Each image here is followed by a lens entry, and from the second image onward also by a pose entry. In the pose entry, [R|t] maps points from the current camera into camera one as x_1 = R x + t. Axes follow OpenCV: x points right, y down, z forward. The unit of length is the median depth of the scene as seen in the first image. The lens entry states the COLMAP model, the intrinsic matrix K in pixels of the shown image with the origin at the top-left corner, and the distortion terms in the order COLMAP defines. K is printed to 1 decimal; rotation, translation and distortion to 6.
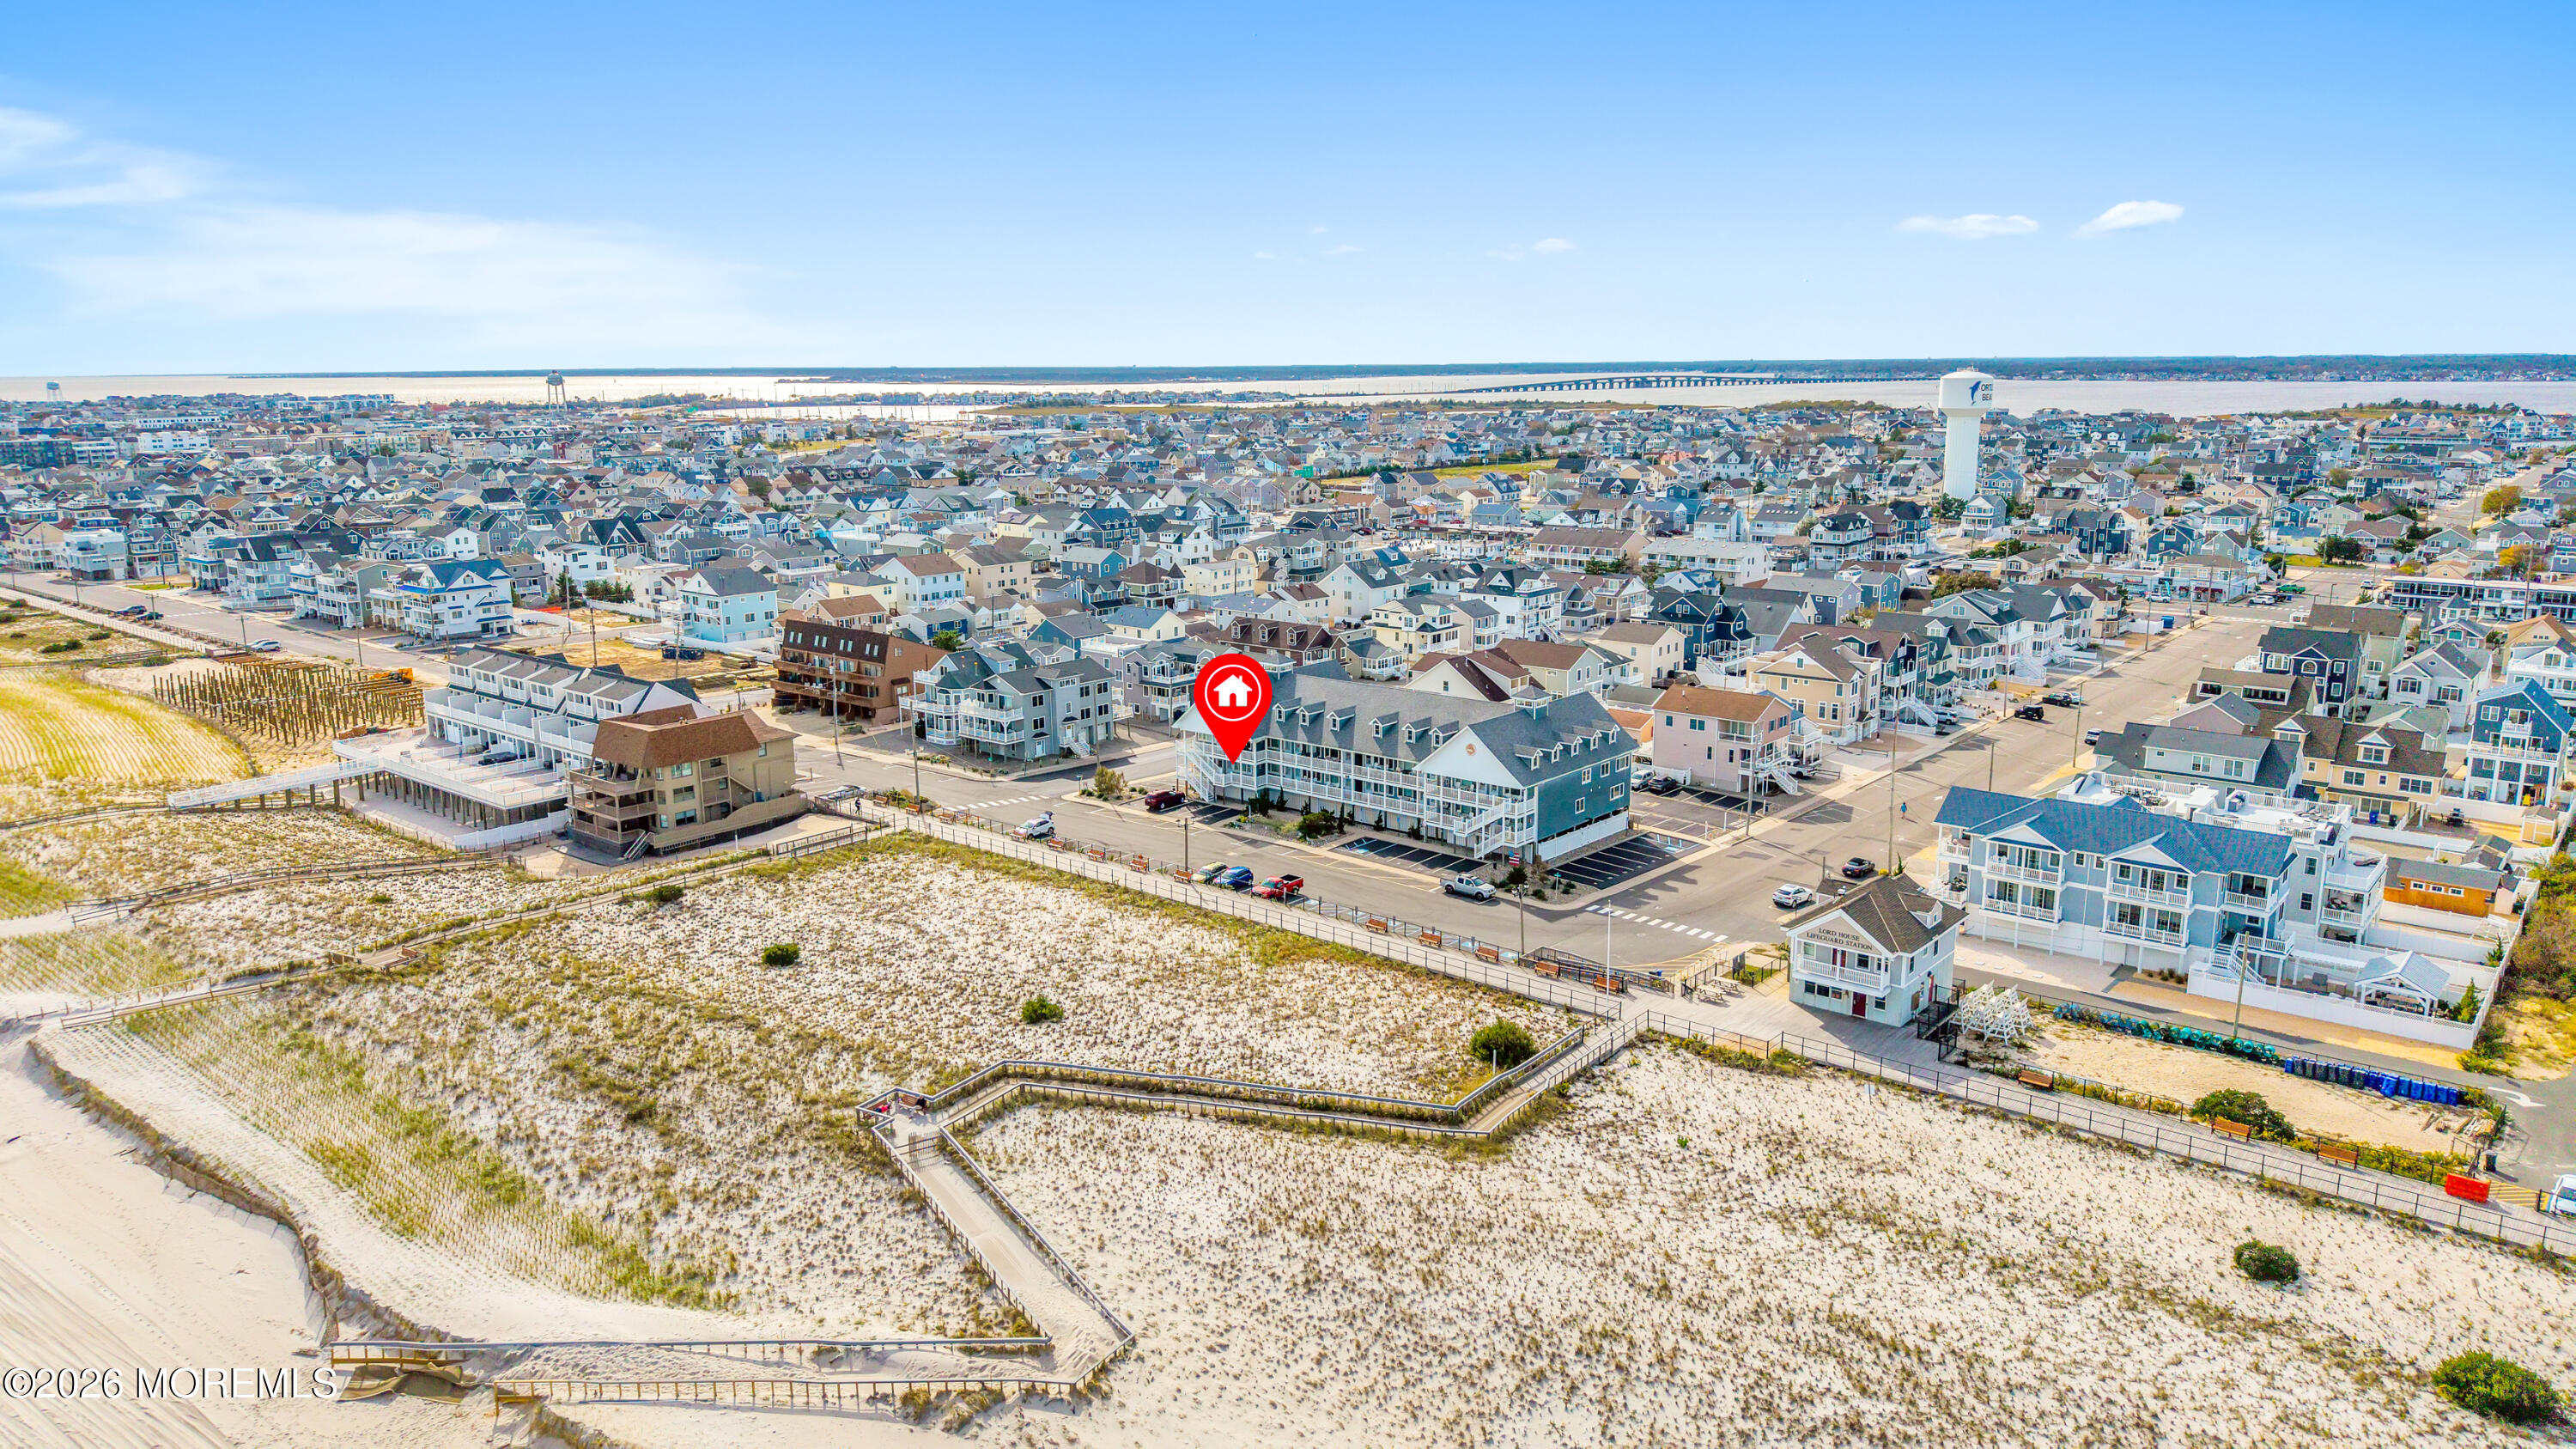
lens RADIAL K [[1702.7, 0, 1299.3], [0, 1702.7, 772.7], [0, 0, 1]] dist [0.052614, -0.073156]
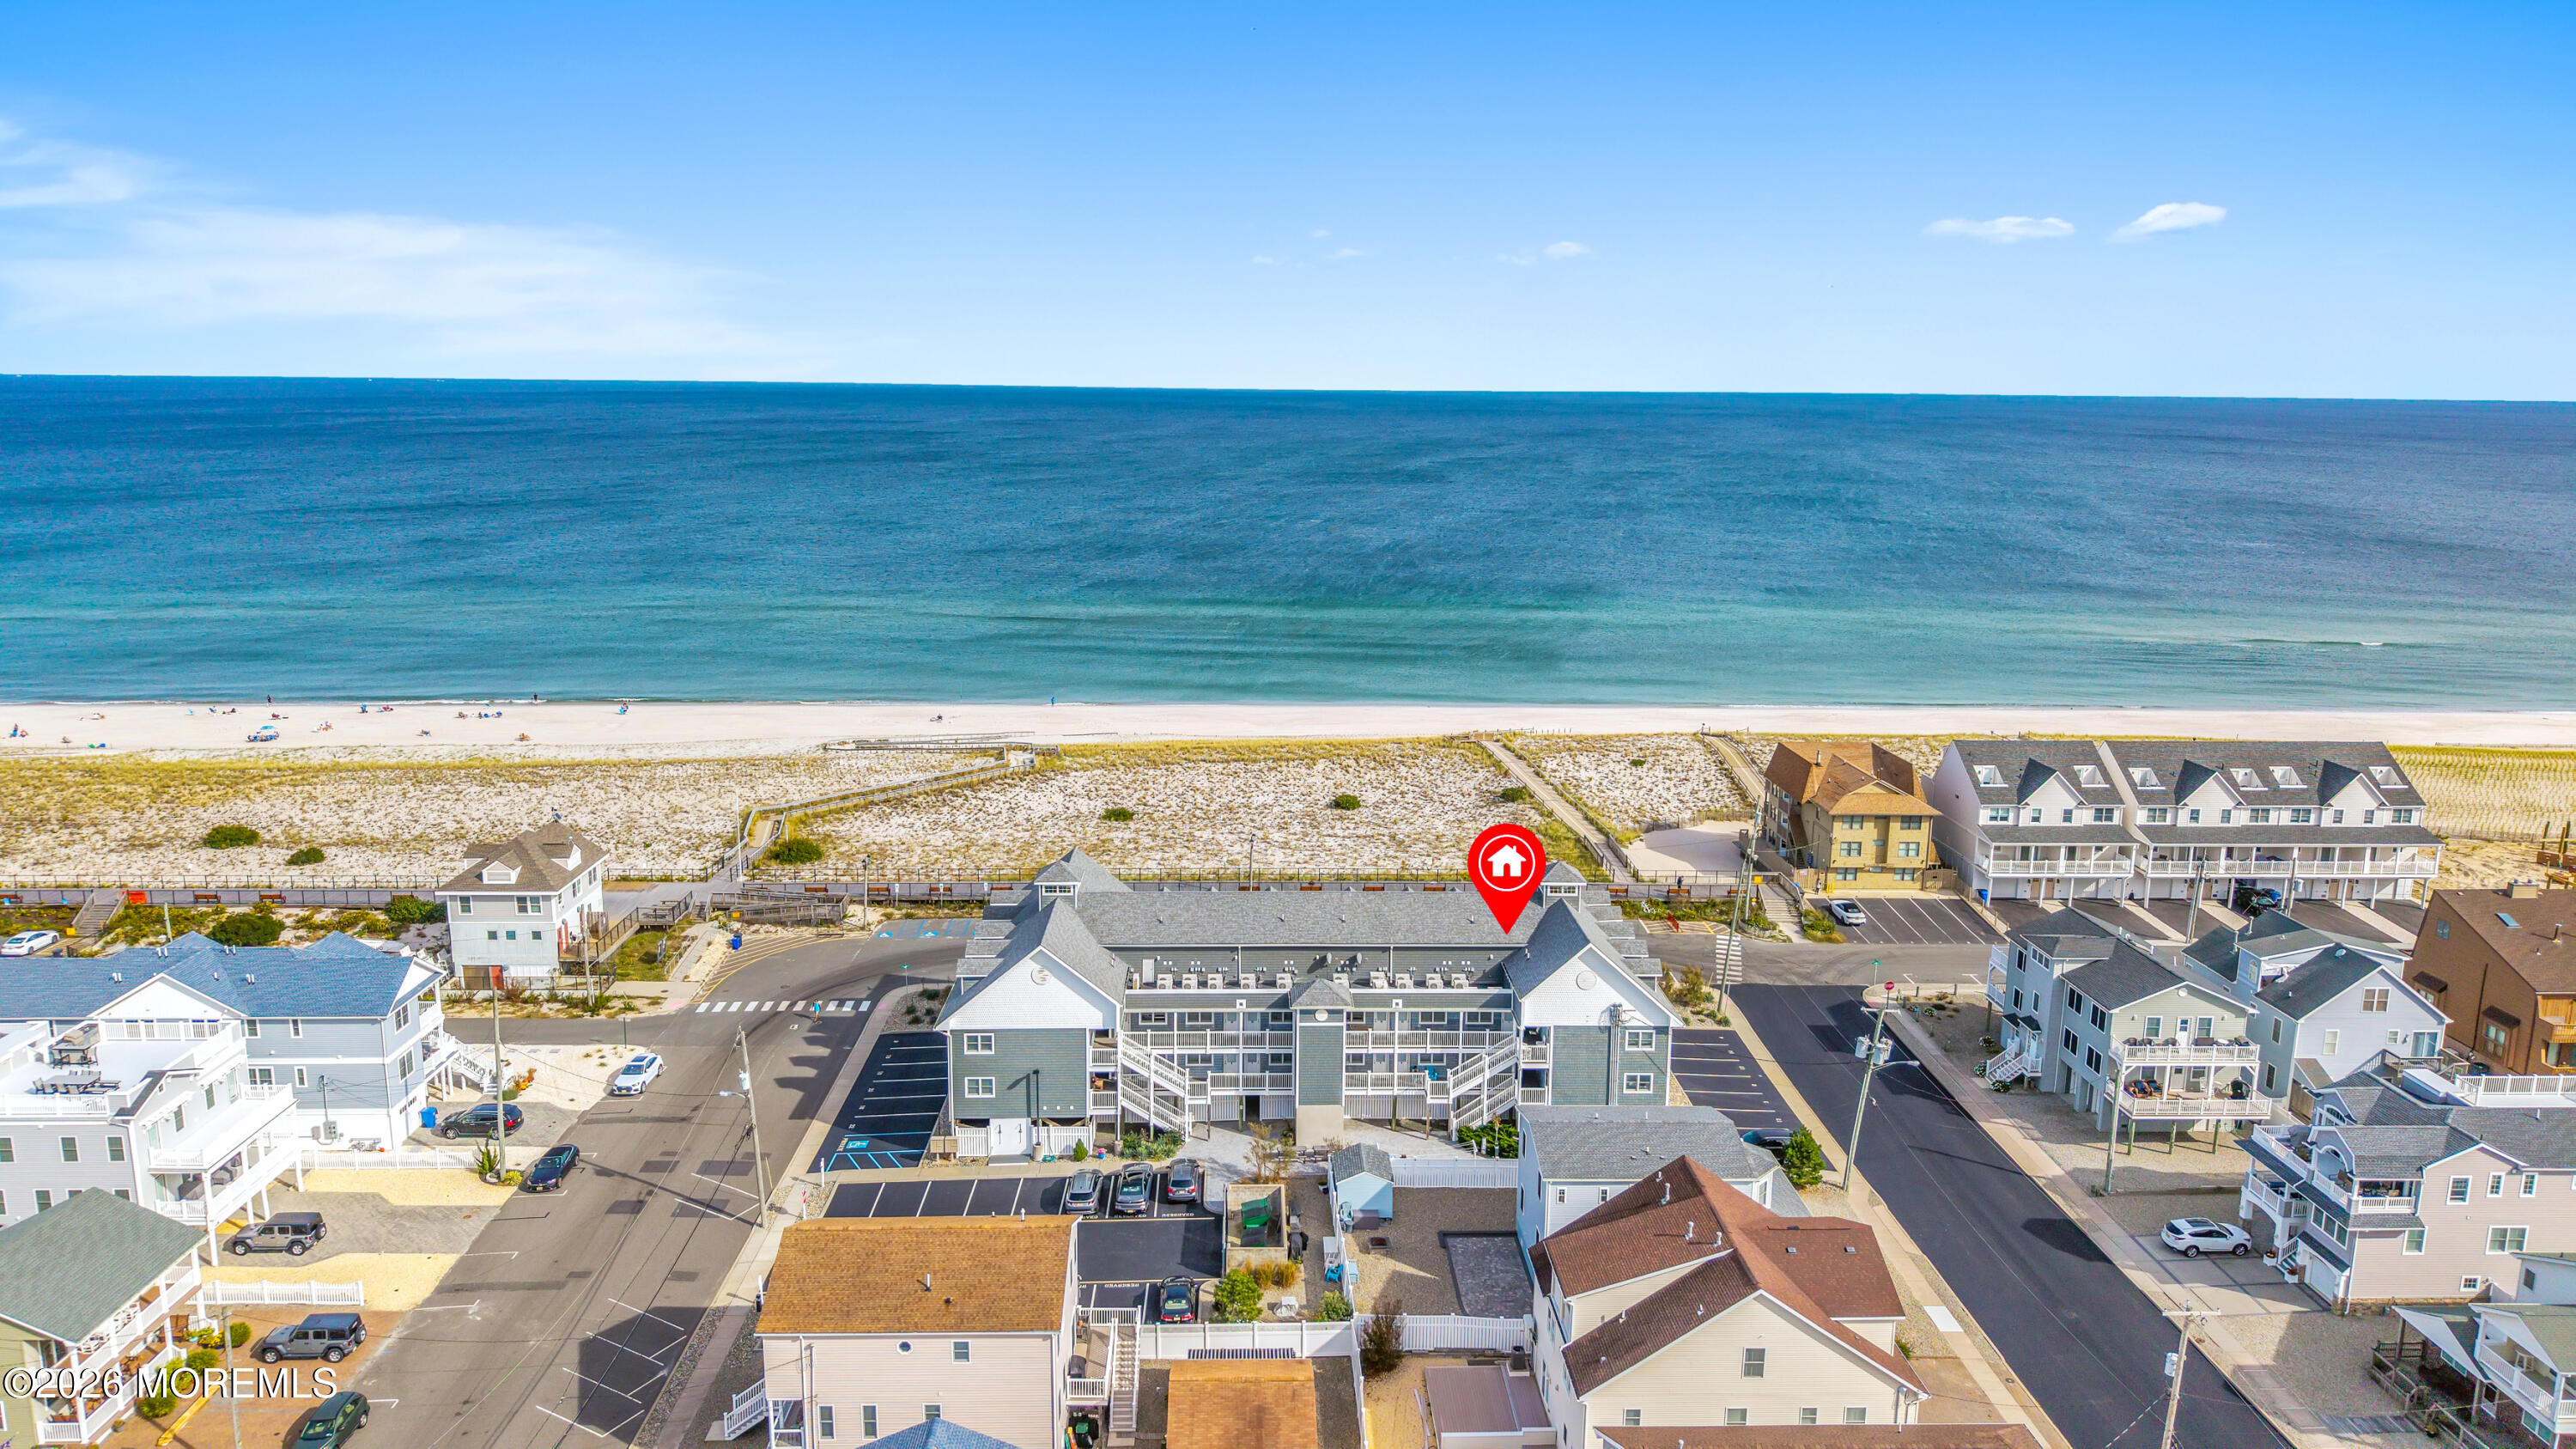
lens RADIAL K [[1725.7, 0, 1266.0], [0, 1725.7, 723.8], [0, 0, 1]] dist [0.034716, -0.037108]
pose [[-0.761747, 0.127222, -0.635261, 0.506392], [-0.154848, 0.916360, 0.369196, -0.368480], [0.629098, 0.379603, -0.678334, 1.522670]]
